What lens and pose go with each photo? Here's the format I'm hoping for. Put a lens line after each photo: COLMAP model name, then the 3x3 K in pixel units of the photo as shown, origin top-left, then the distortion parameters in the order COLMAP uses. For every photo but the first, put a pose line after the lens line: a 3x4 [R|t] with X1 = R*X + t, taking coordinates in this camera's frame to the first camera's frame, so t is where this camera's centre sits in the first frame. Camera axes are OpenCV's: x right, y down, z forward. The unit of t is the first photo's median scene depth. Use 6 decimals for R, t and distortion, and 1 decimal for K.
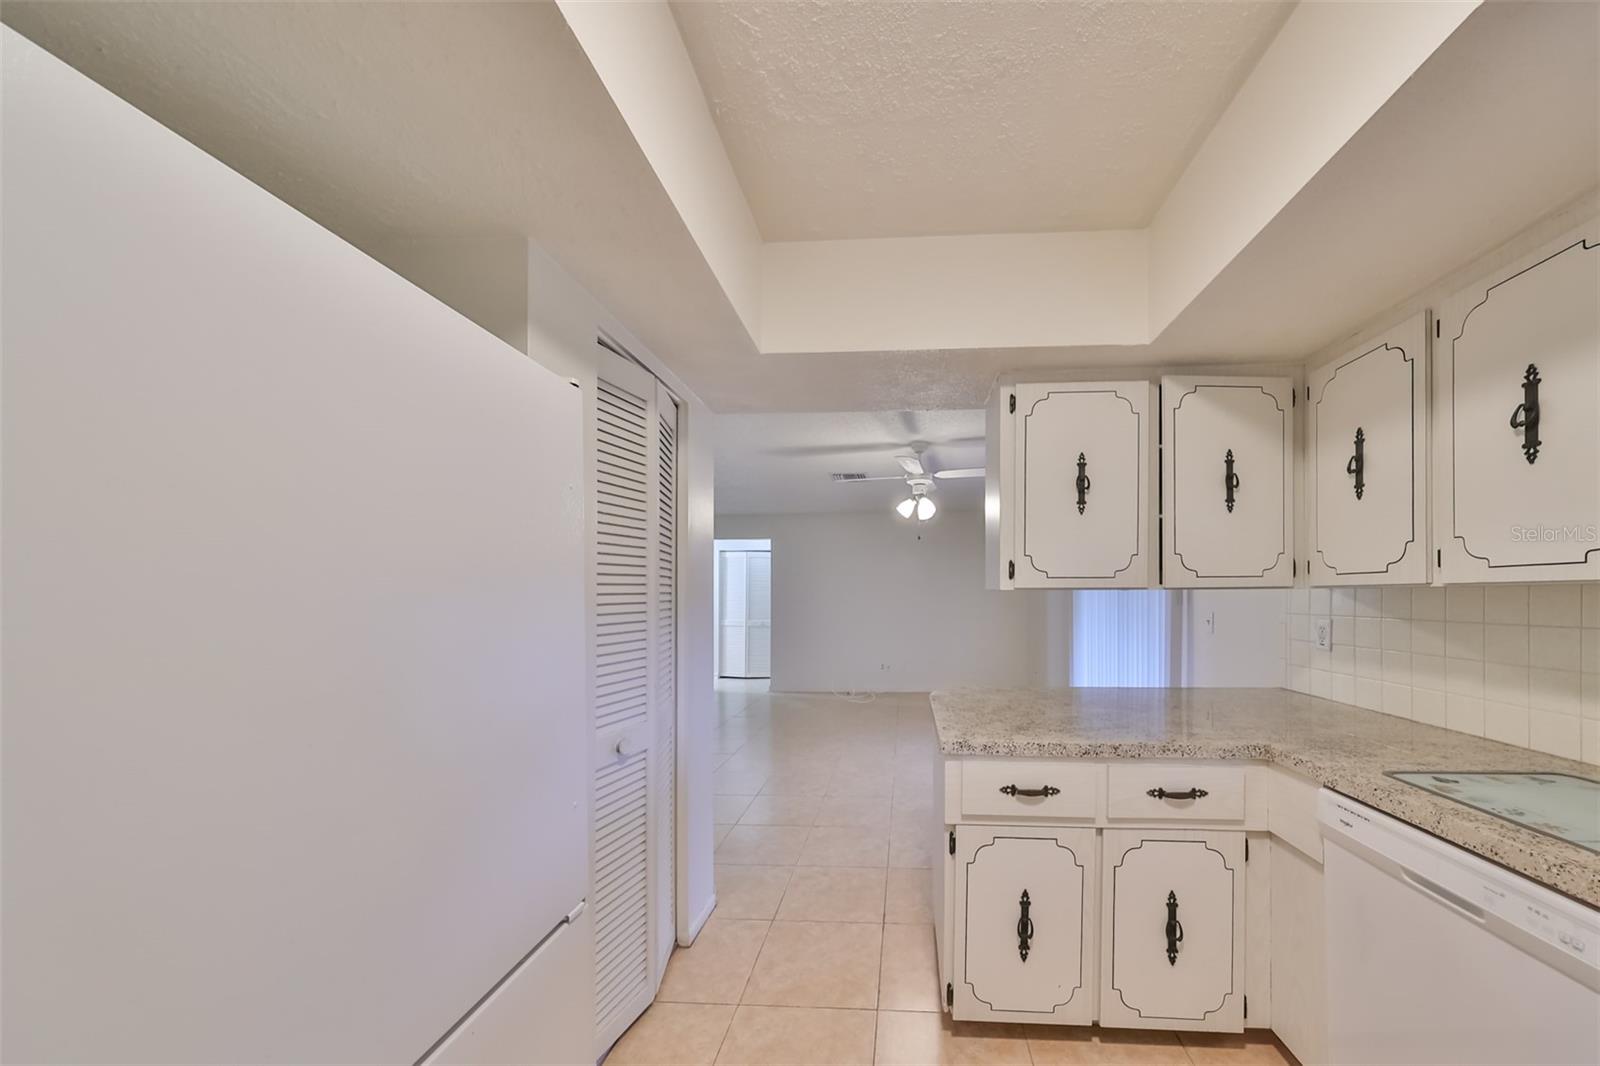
lens RADIAL K [[546.3, 0, 872.0], [0, 546.3, 595.5], [0, 0, 1]] dist [0.000271, 0.000004]
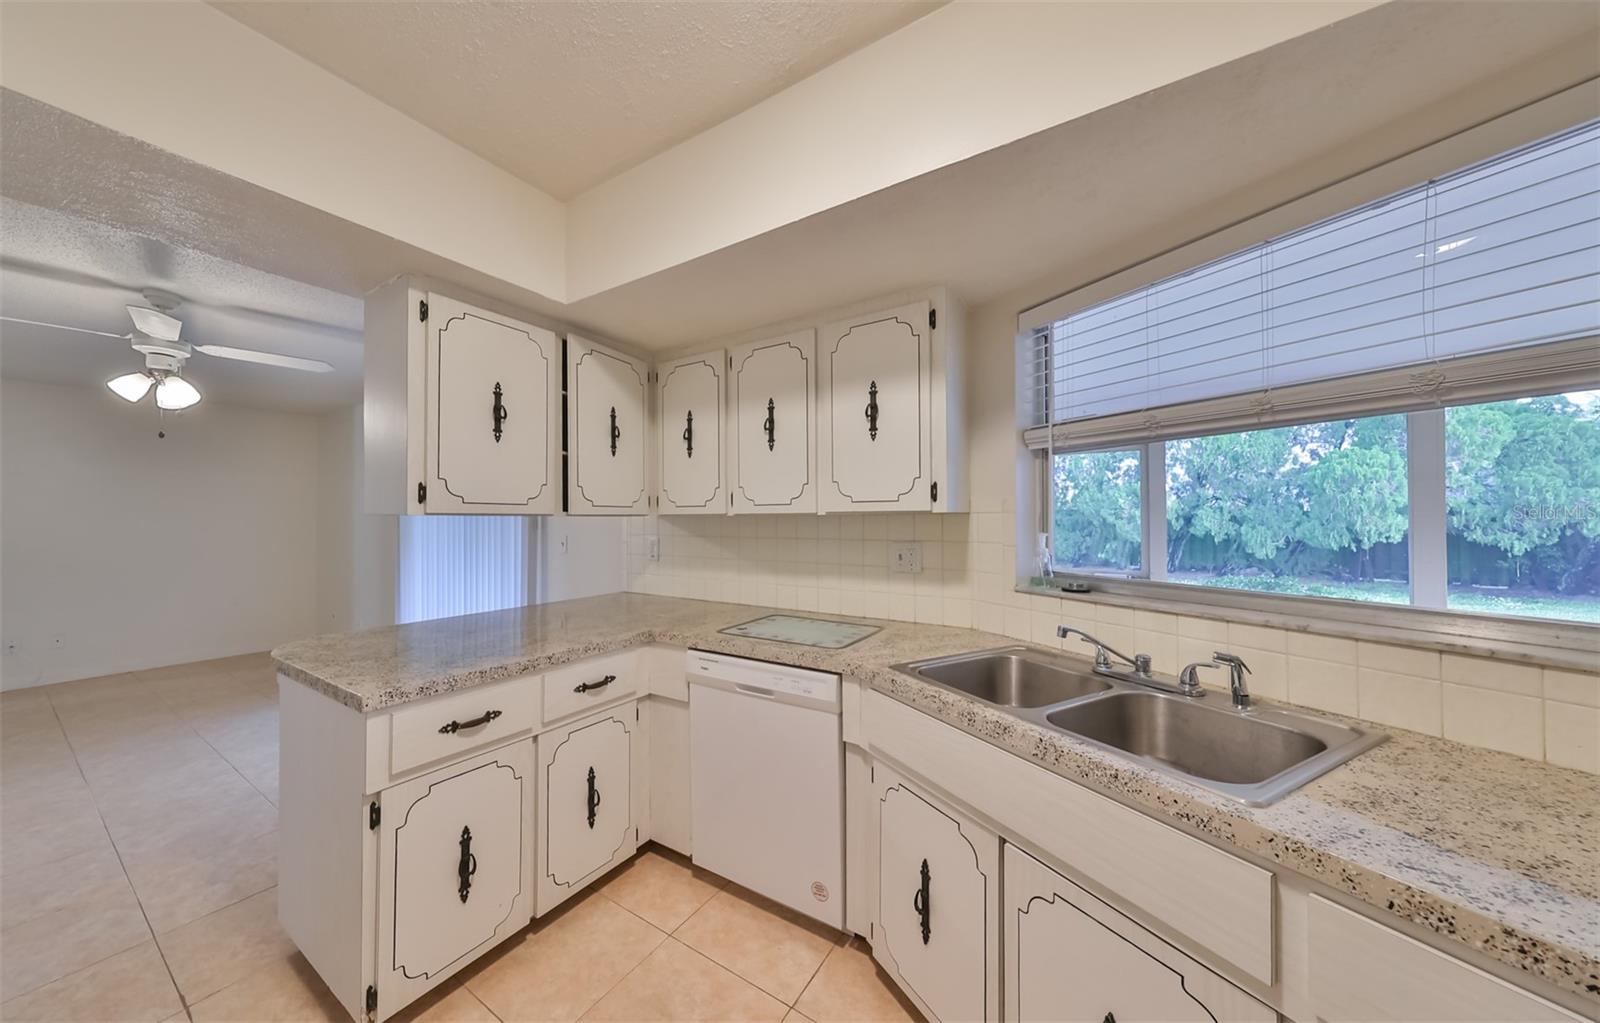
lens RADIAL K [[526.8, 0, 796.4], [0, 526.8, 512.7], [0, 0, 1]] dist [-0.000547, -0.000069]
pose [[0.489294, 0.014843, 0.871993, -0.247267], [0.000307, 0.999852, -0.017191, 0.001623], [-0.872119, 0.008679, 0.489217, 0.032368]]
